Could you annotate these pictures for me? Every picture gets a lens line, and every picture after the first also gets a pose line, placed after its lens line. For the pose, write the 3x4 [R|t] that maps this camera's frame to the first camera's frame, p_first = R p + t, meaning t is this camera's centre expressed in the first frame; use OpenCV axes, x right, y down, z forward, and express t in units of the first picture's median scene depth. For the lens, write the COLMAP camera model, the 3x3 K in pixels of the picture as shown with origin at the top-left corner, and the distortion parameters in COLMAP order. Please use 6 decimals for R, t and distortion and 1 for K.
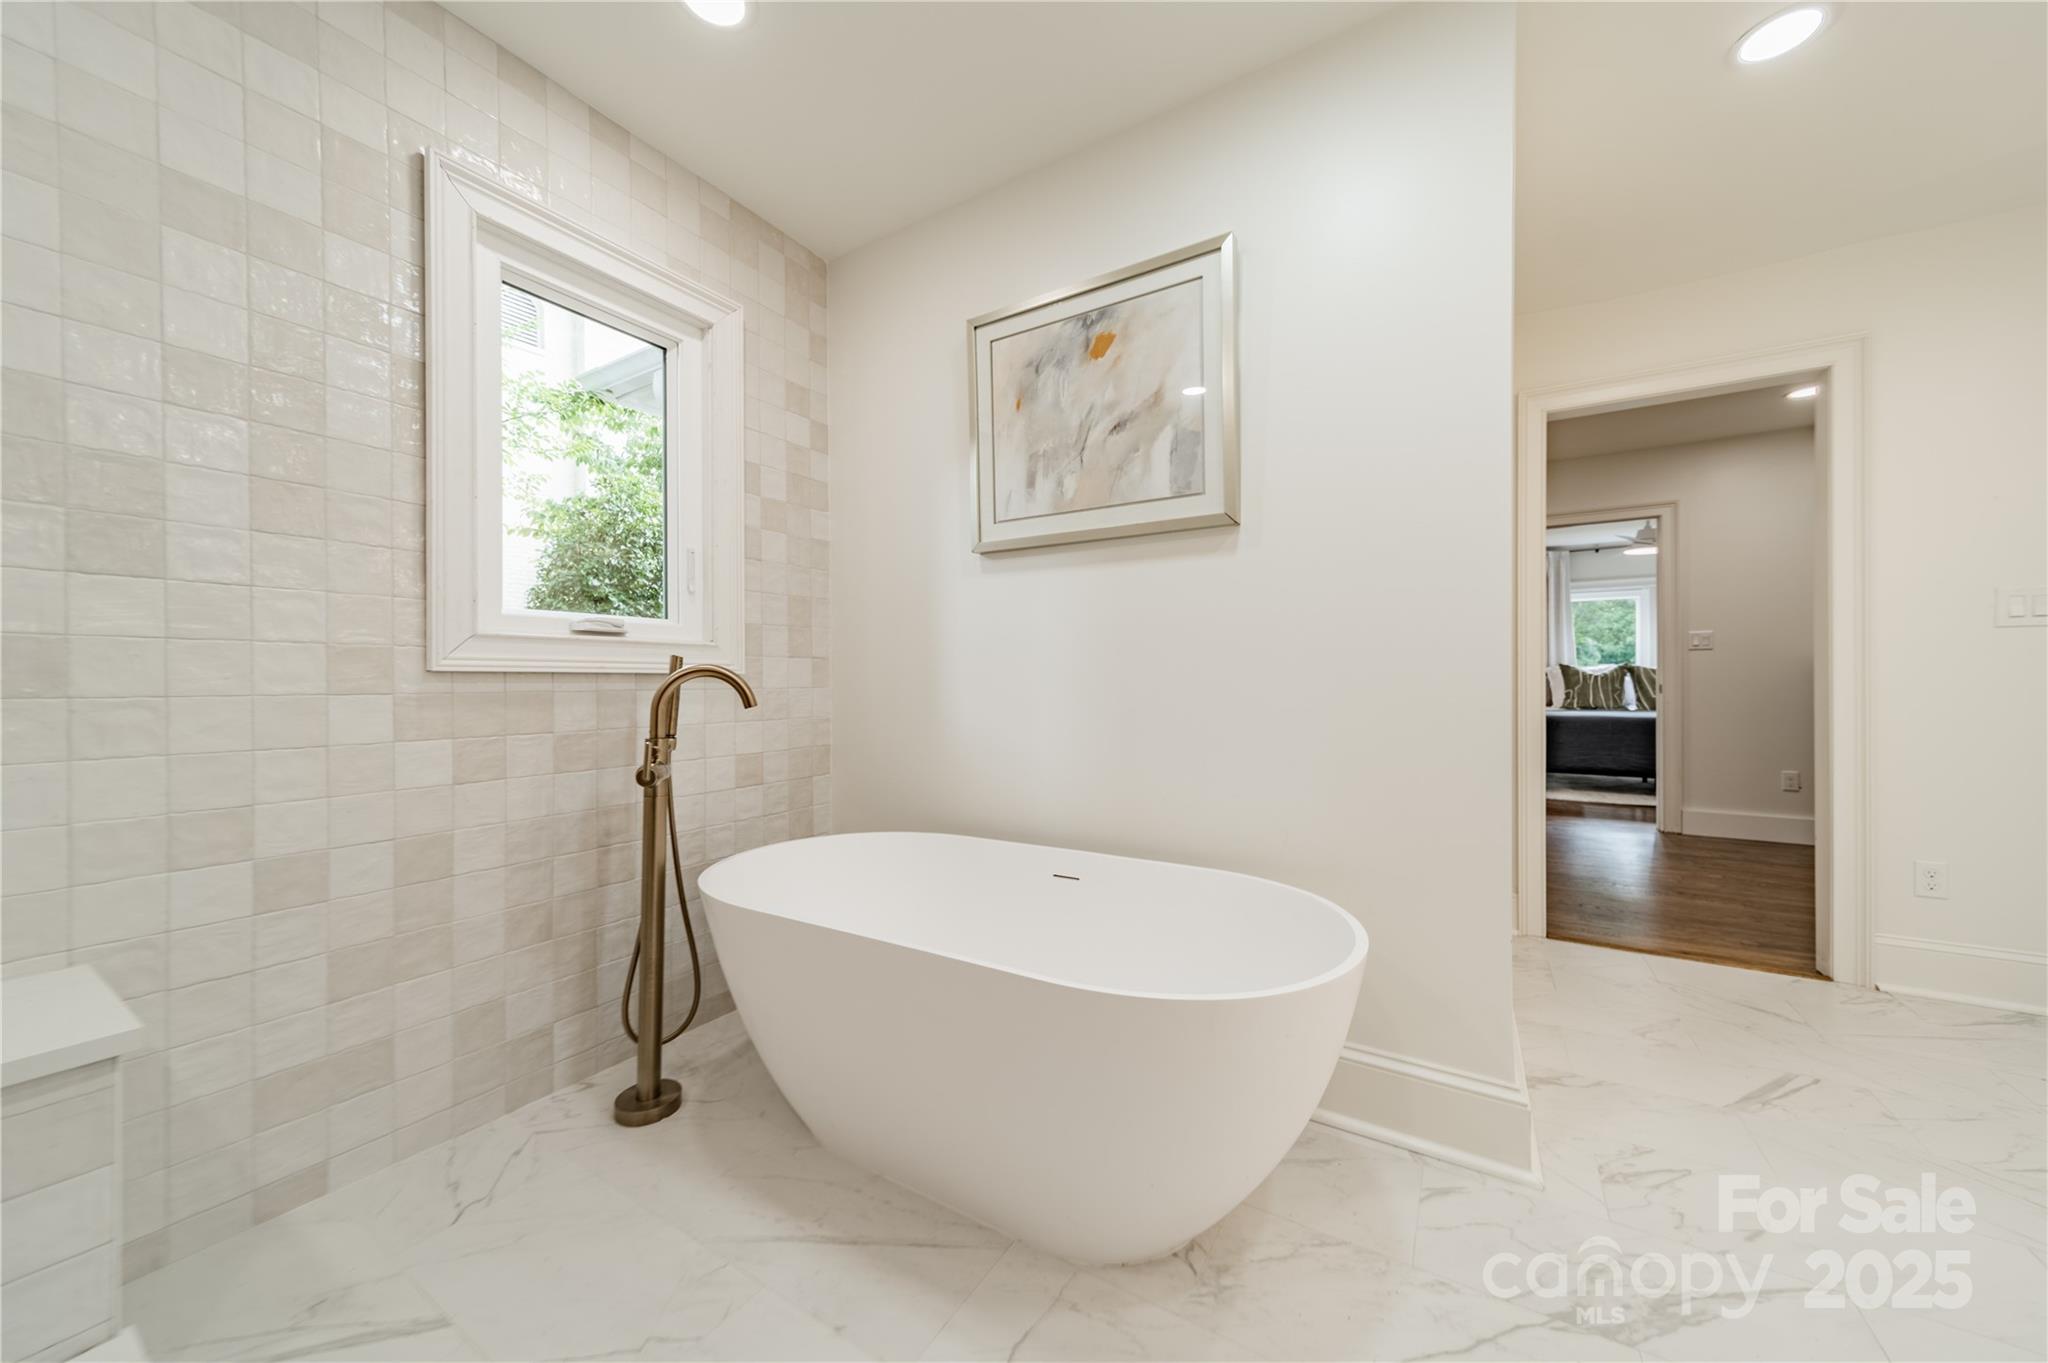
lens RADIAL K [[725.8, 0, 1023.5], [0, 725.8, 684.5], [0, 0, 1]] dist [0.006876, -0.000147]
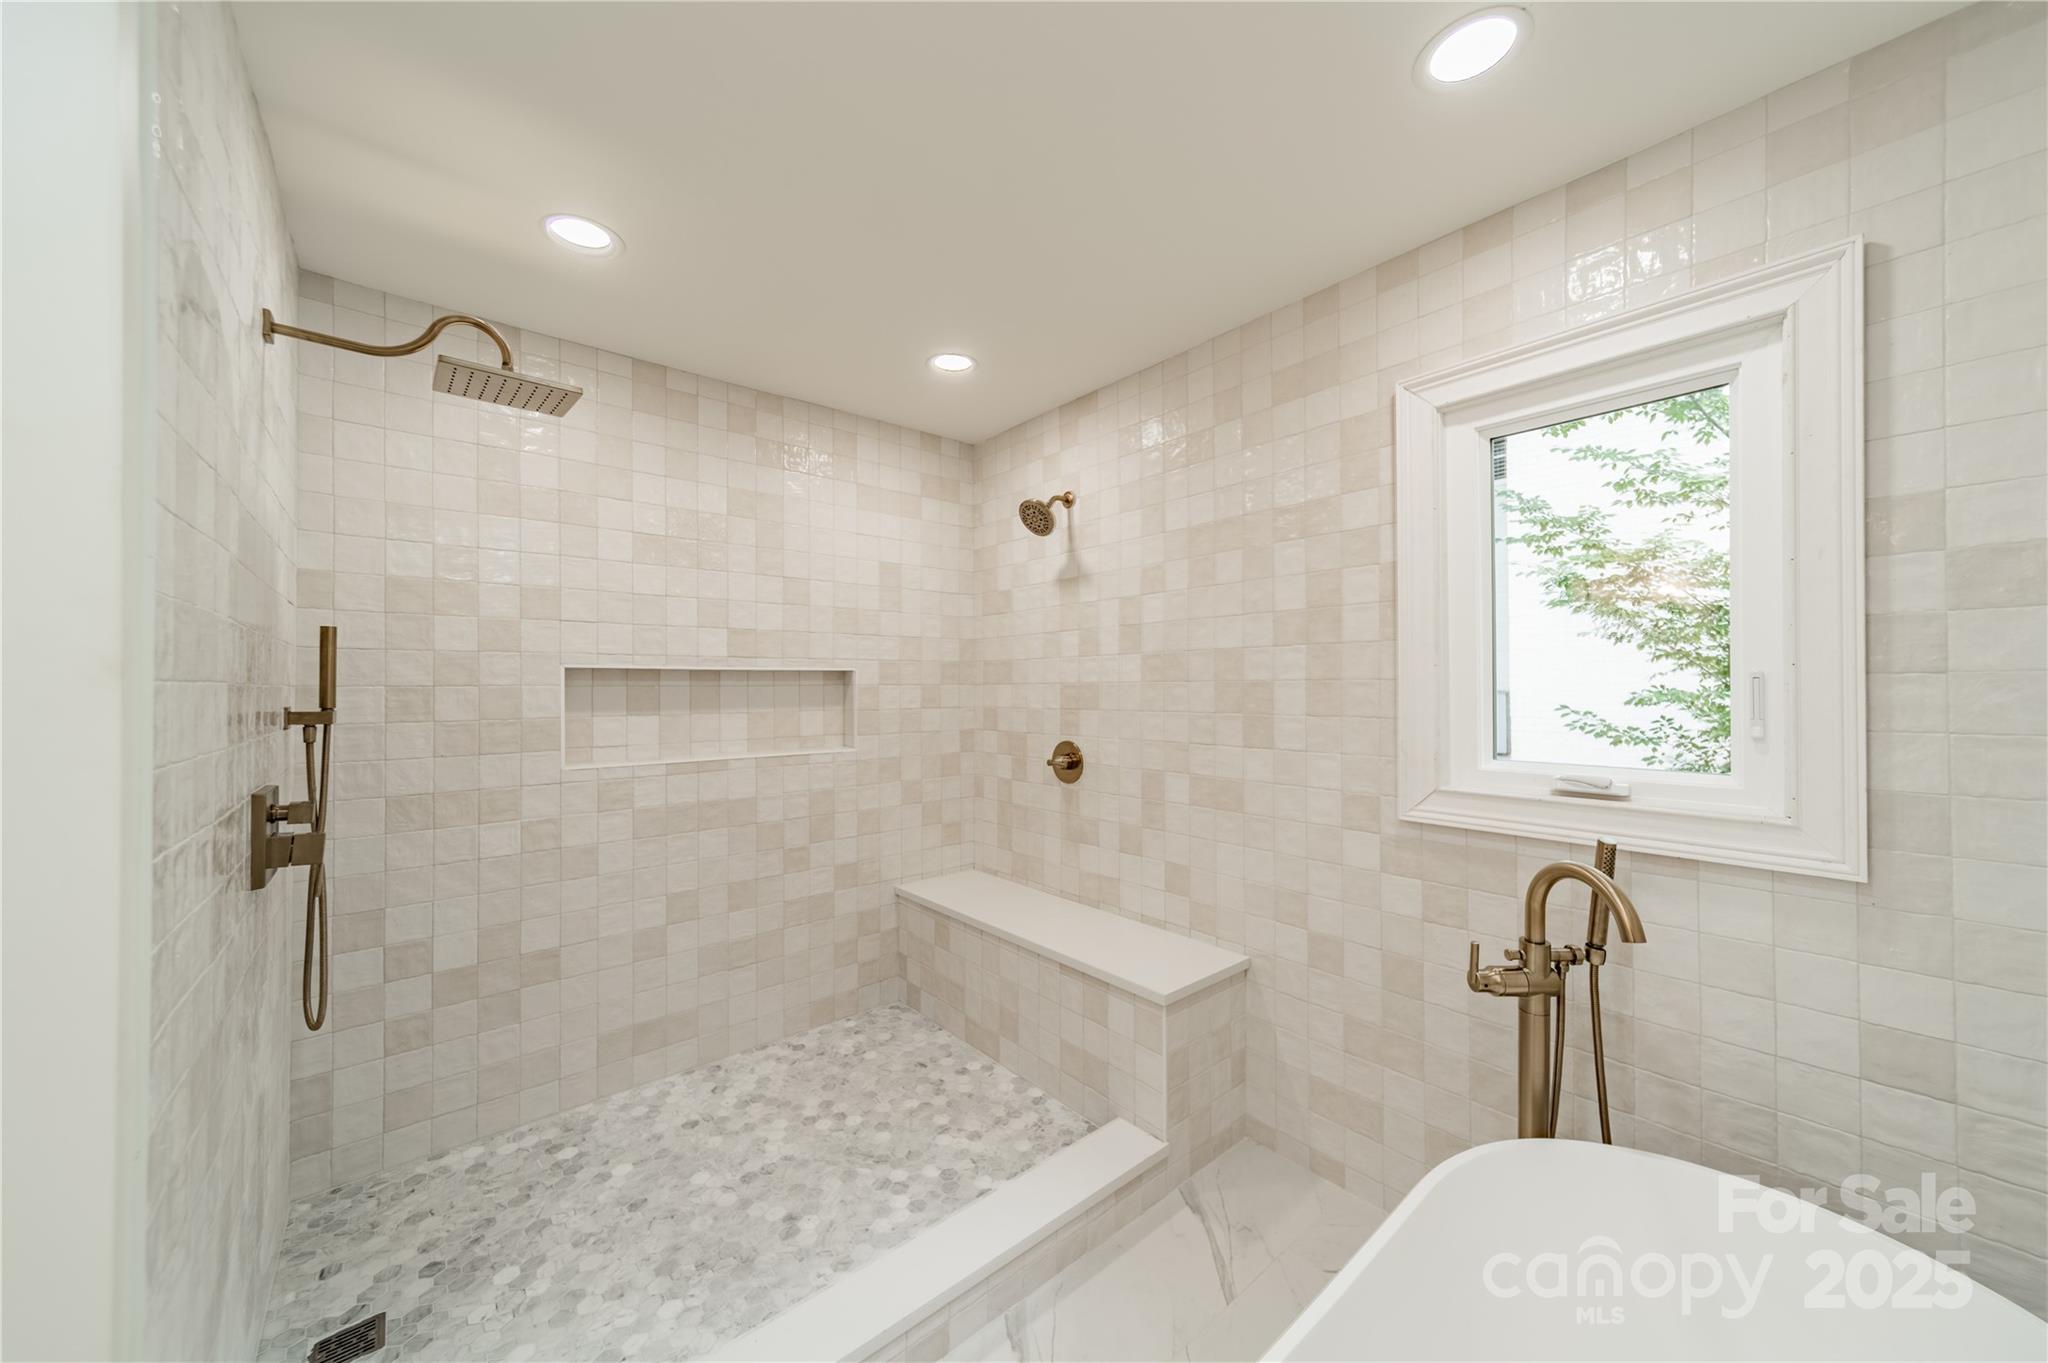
lens RADIAL K [[725.8, 0, 1029.4], [0, 725.8, 680.5], [0, 0, 1]] dist [0.006876, -0.000147]
pose [[-0.301678, -0.000874, -0.953409, 0.534143], [0.003756, 0.999991, -0.002105, -0.259872], [0.953402, -0.004217, -0.301672, 0.826718]]
